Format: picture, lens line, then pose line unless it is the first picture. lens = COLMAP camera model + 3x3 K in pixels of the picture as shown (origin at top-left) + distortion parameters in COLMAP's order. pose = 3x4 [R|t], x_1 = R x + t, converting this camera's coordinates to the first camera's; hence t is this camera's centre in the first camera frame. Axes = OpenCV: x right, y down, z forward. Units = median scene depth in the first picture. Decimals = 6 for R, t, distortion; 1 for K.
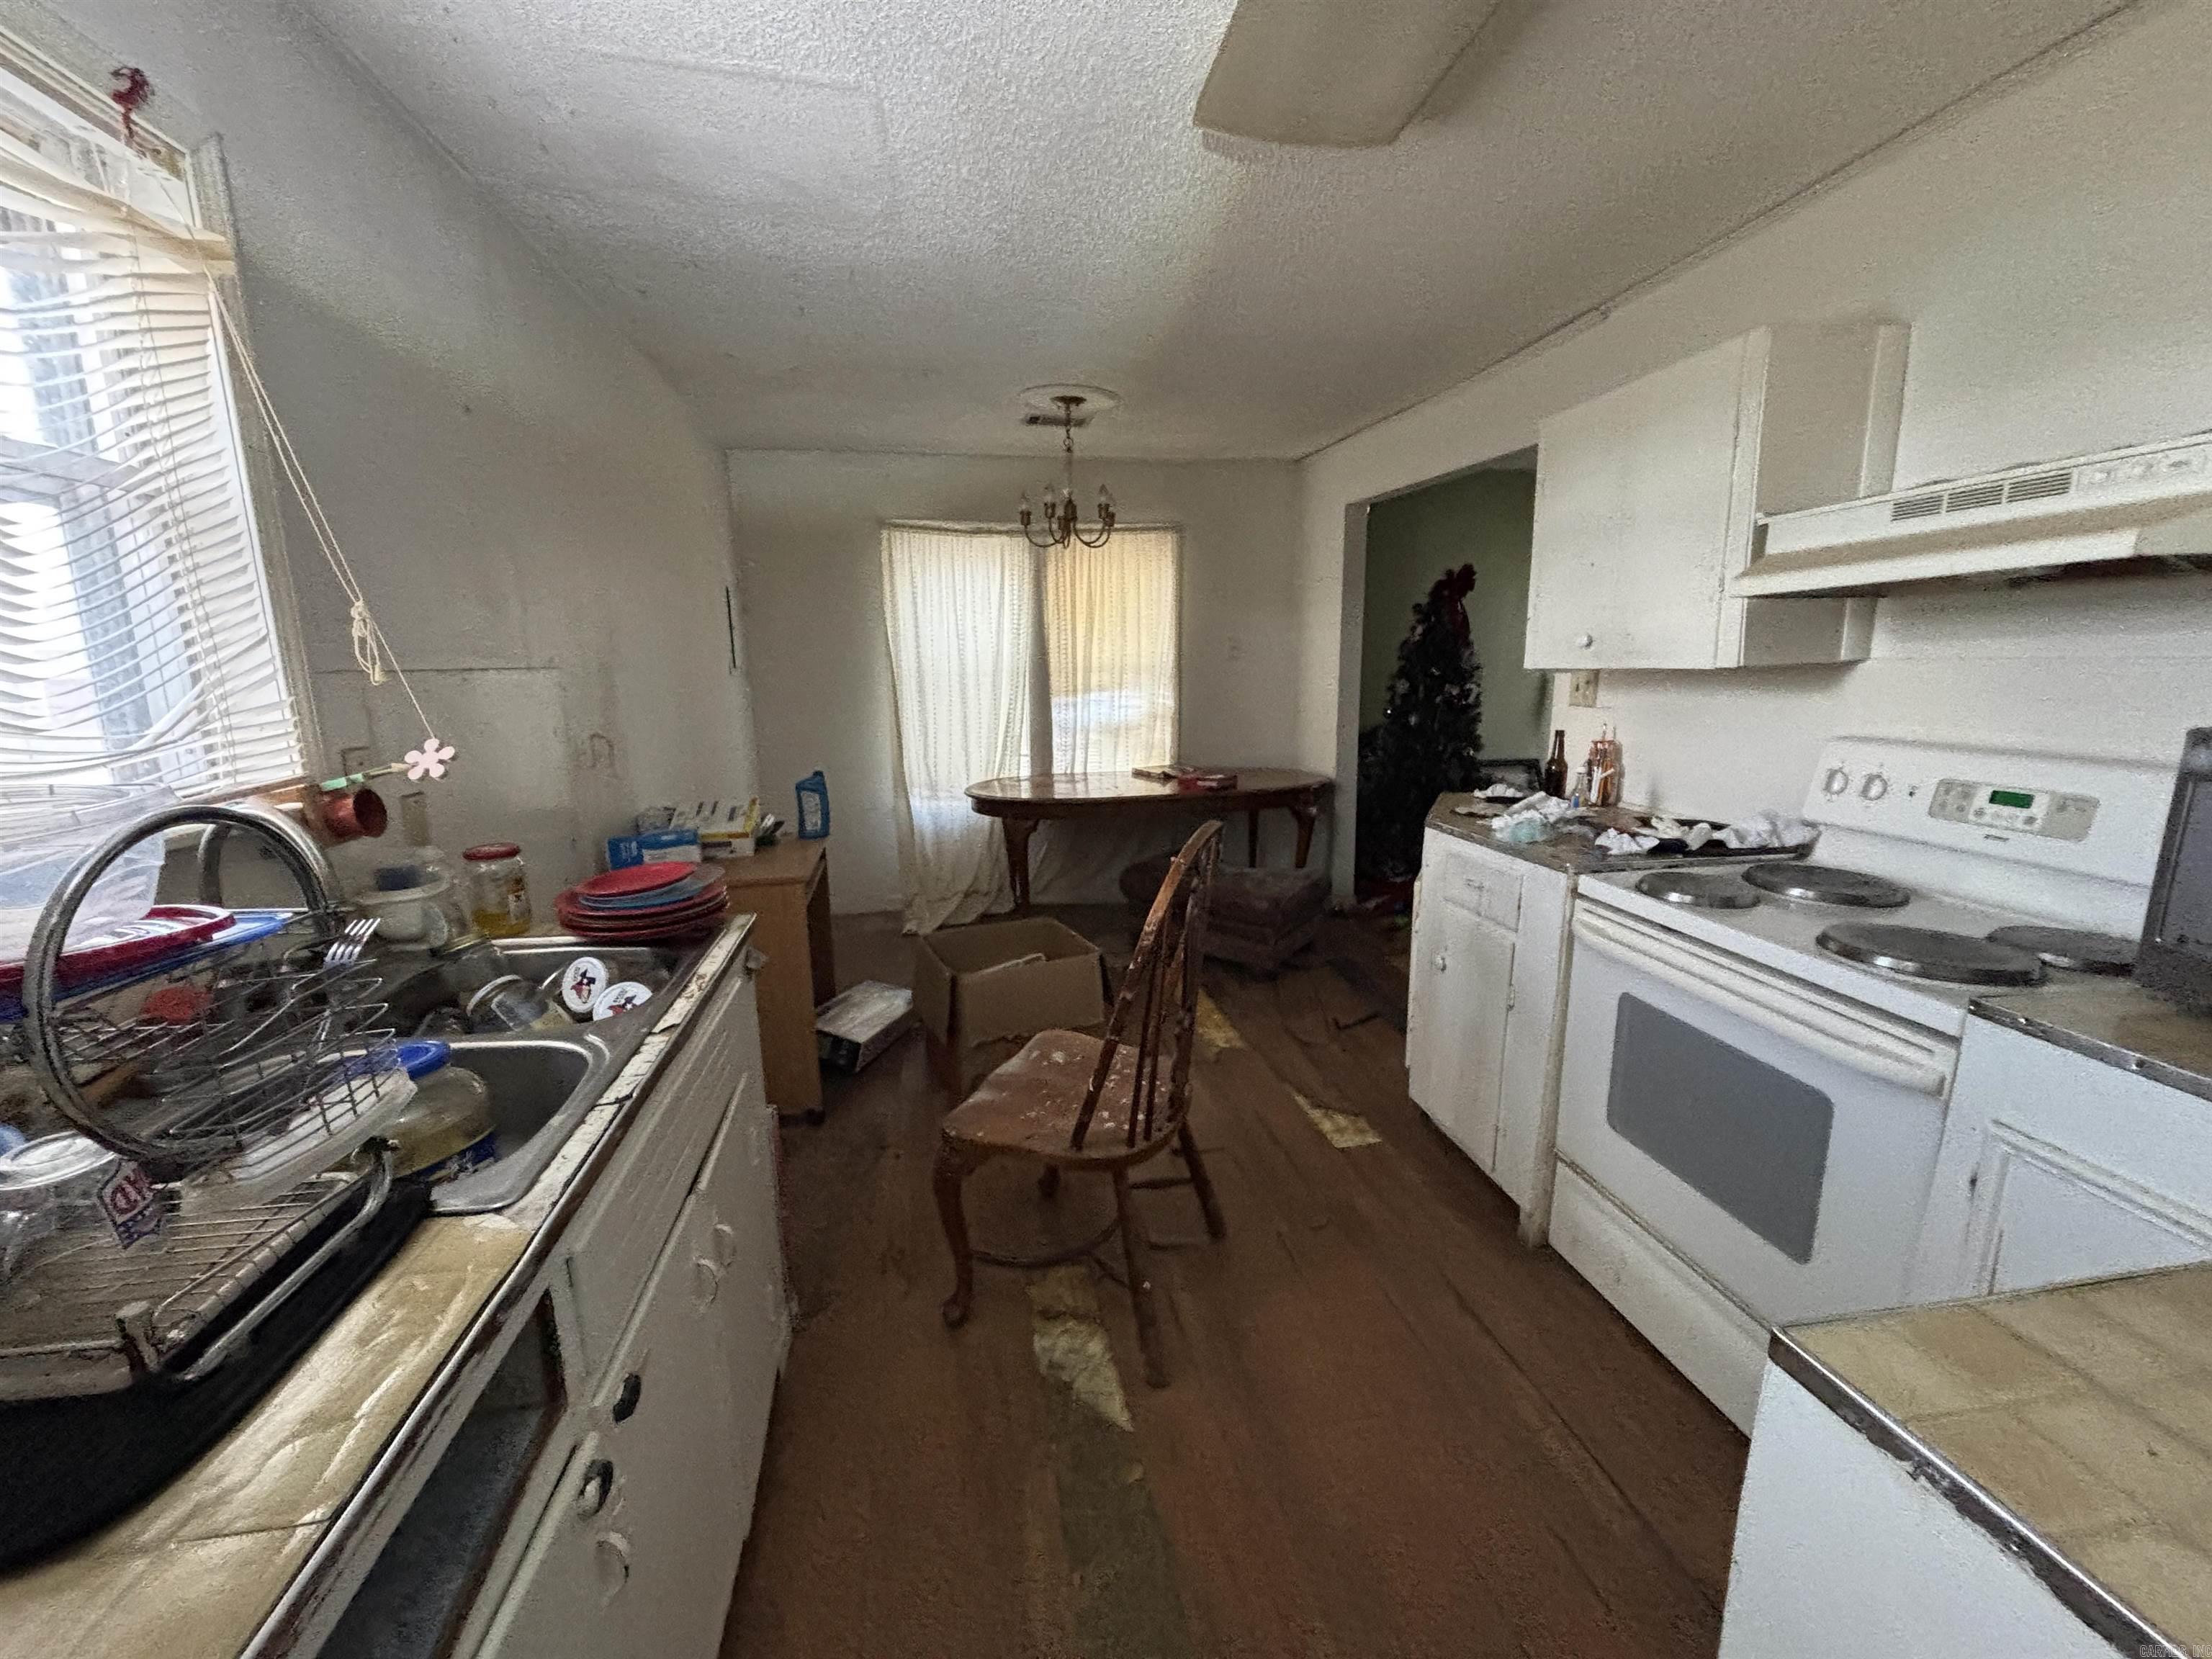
lens RADIAL K [[869.7, 0, 1106.0], [0, 869.7, 829.5], [0, 0, 1]] dist [0.002376, -0.003997]
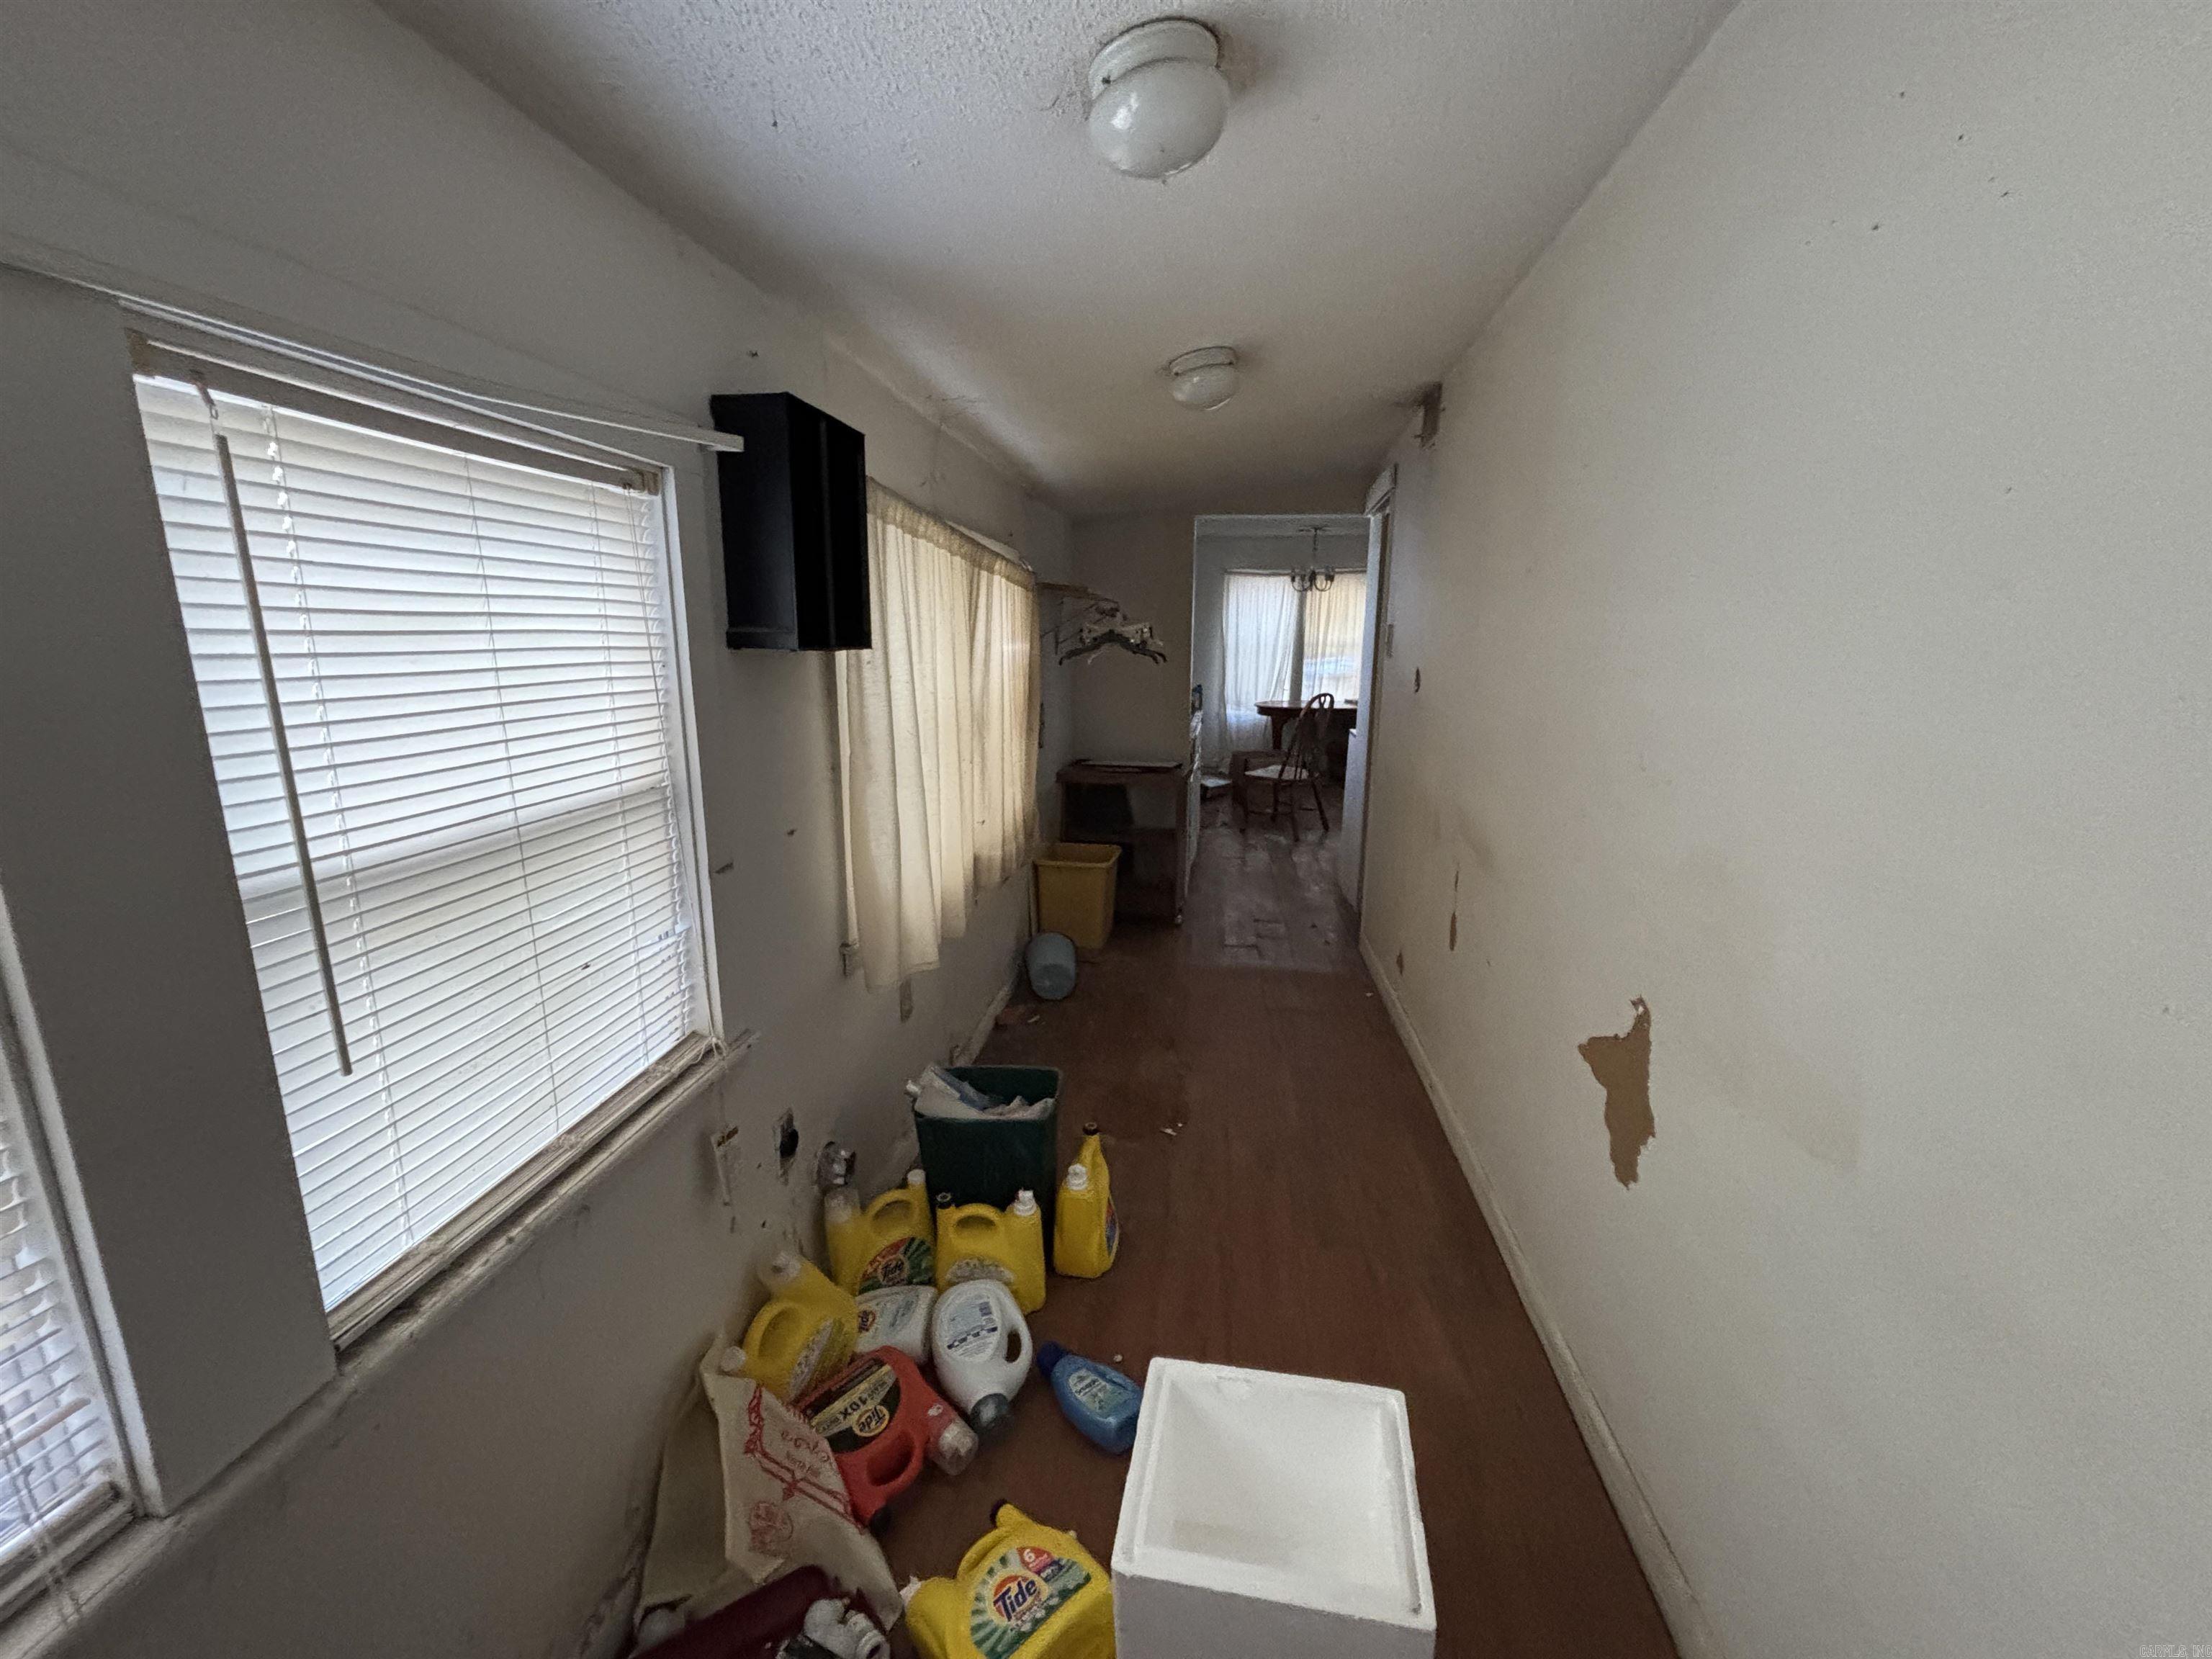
lens RADIAL K [[869.7, 0, 1106.0], [0, 869.7, 829.5], [0, 0, 1]] dist [0.002376, -0.003997]
pose [[0.948252, 0.084496, -0.306068, 0.144015], [-0.080931, 0.996422, 0.024343, 0.211963], [0.307030, 0.001688, 0.951698, -0.961330]]
